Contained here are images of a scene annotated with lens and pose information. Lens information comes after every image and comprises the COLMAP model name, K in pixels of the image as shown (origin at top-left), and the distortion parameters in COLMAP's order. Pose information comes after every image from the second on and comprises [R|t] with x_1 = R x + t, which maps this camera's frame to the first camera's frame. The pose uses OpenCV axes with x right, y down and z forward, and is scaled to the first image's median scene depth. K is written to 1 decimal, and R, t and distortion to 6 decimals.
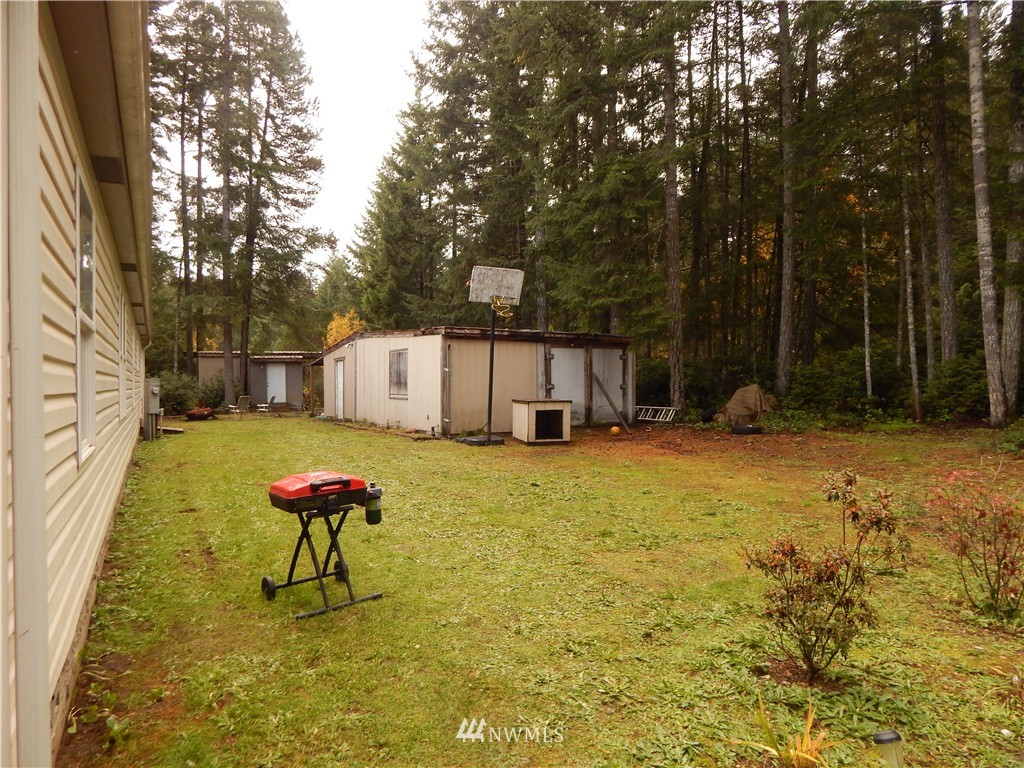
lens RADIAL K [[668.1, 0, 509.4], [0, 668.1, 385.3], [0, 0, 1]] dist [0.000314, -0.009131]
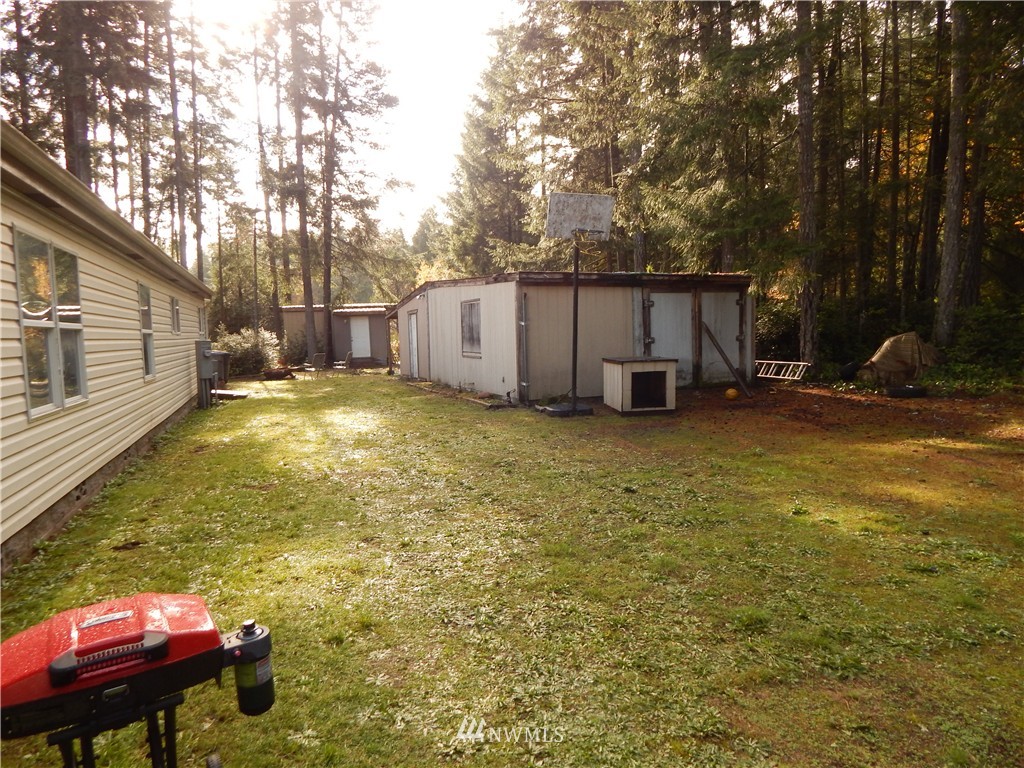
lens RADIAL K [[668.1, 0, 517.6], [0, 668.1, 383.1], [0, 0, 1]] dist [0.000314, -0.009131]
pose [[0.991014, -0.011943, -0.133223, 0.008486], [0.022174, 0.996893, 0.075577, -0.011142], [0.131907, -0.077853, 0.988200, 0.152379]]
